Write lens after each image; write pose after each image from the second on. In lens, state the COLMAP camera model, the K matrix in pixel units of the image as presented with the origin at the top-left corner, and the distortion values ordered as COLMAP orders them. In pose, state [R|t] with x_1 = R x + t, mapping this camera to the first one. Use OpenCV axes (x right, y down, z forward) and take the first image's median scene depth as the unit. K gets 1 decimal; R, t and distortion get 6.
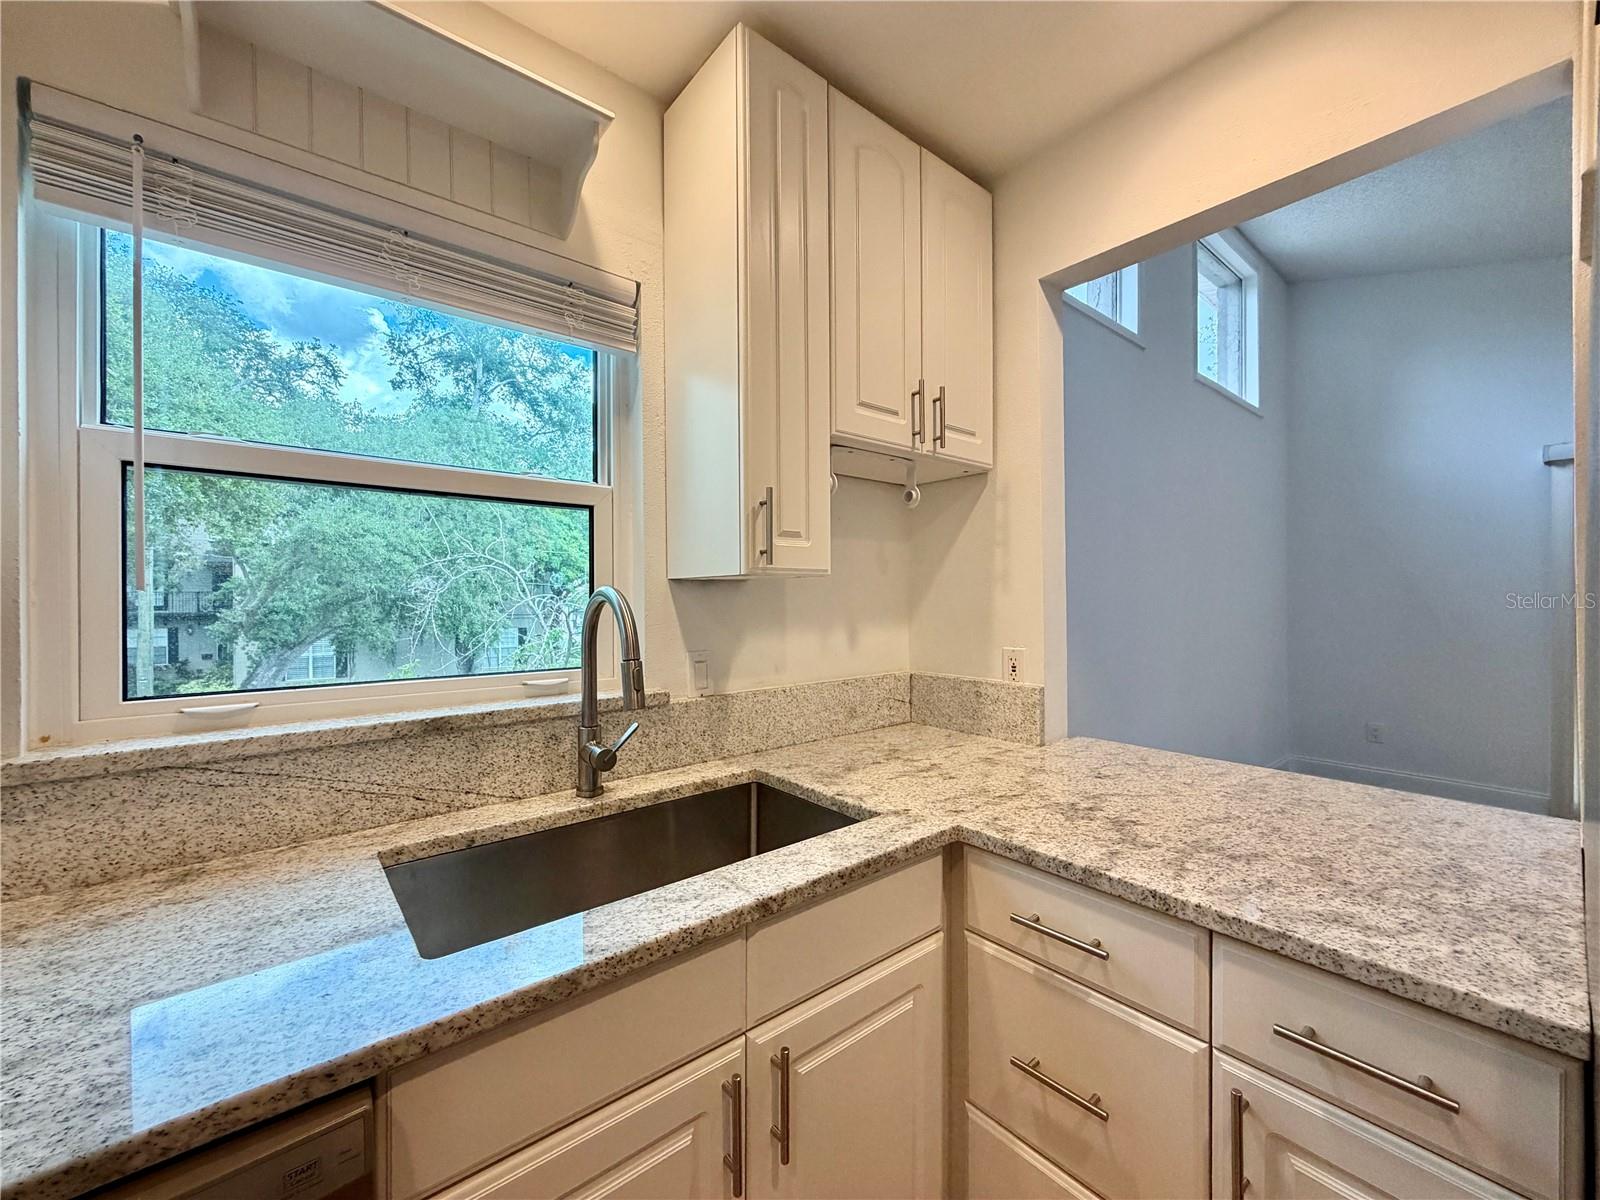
lens RADIAL K [[638.5, 0, 797.3], [0, 638.5, 601.6], [0, 0, 1]] dist [0.000602, -0.000411]
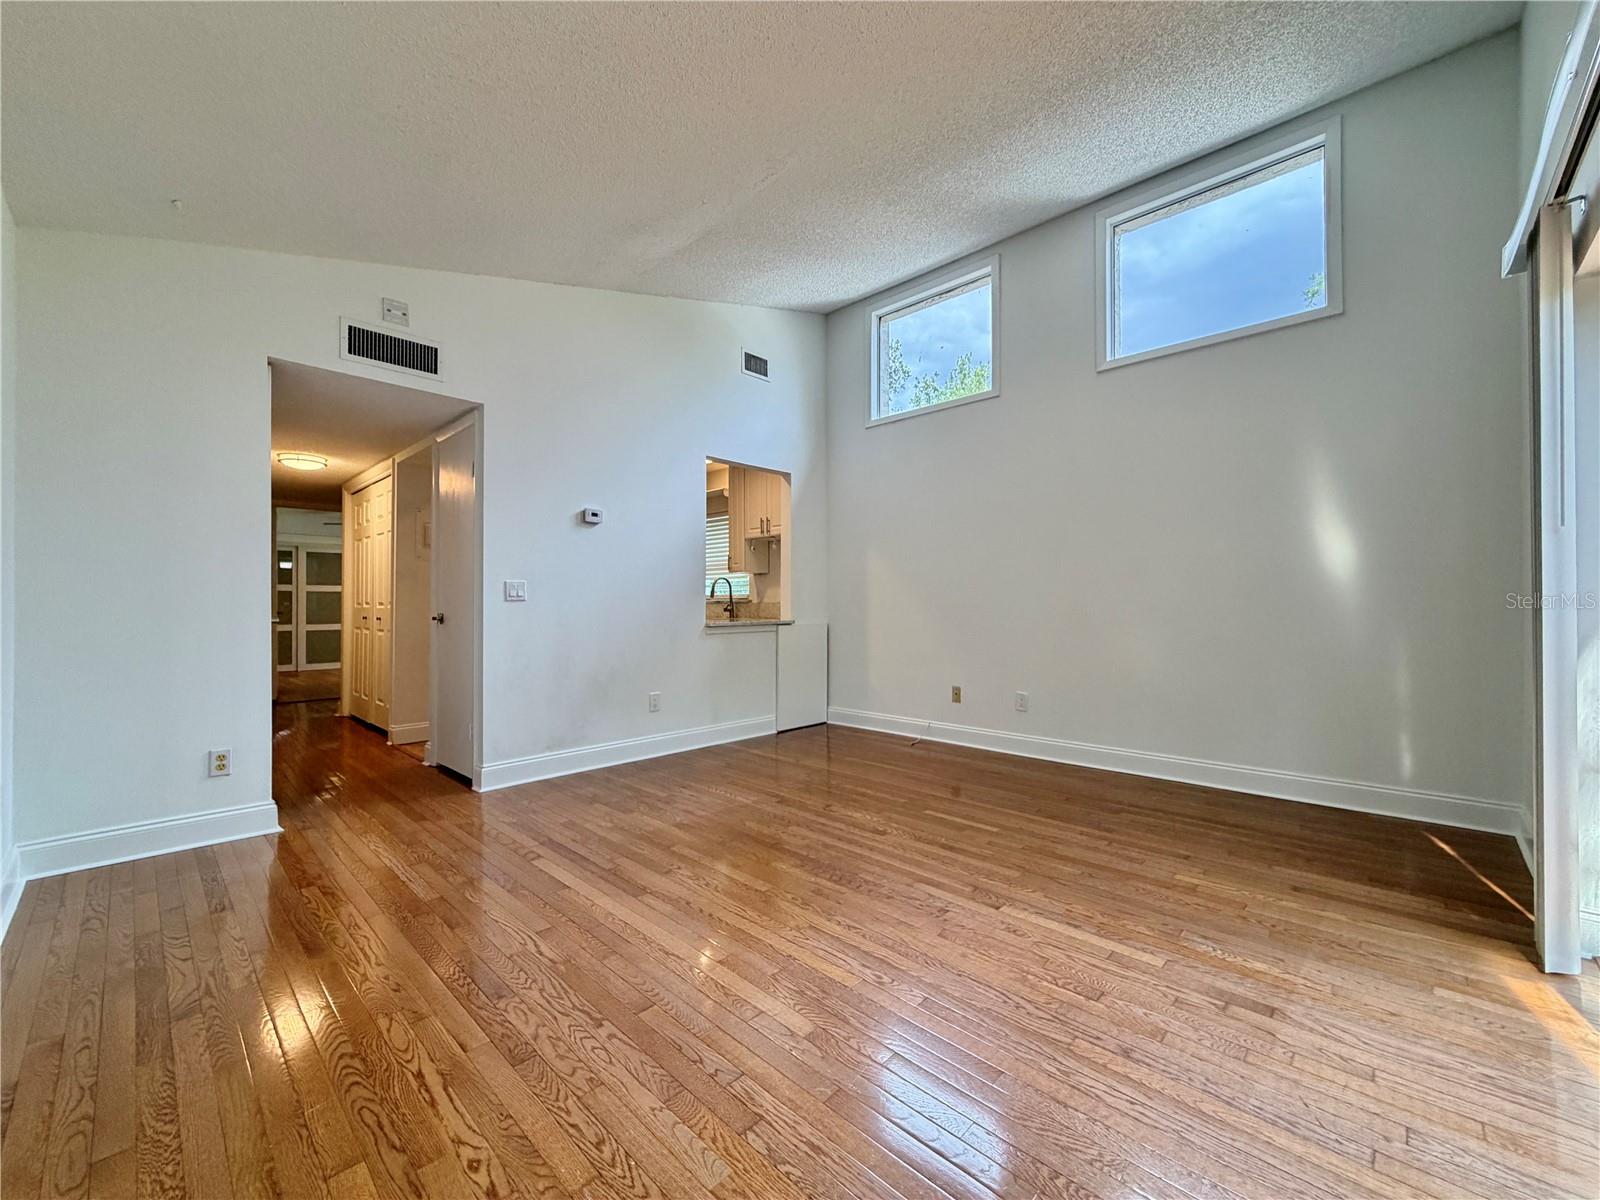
lens RADIAL K [[638.5, 0, 797.3], [0, 638.5, 601.6], [0, 0, 1]] dist [0.000602, -0.000411]
pose [[0.112147, -0.001327, -0.993691, 4.414920], [-0.002926, 0.999994, -0.001666, 0.170294], [0.993687, 0.003095, 0.112142, 0.879996]]
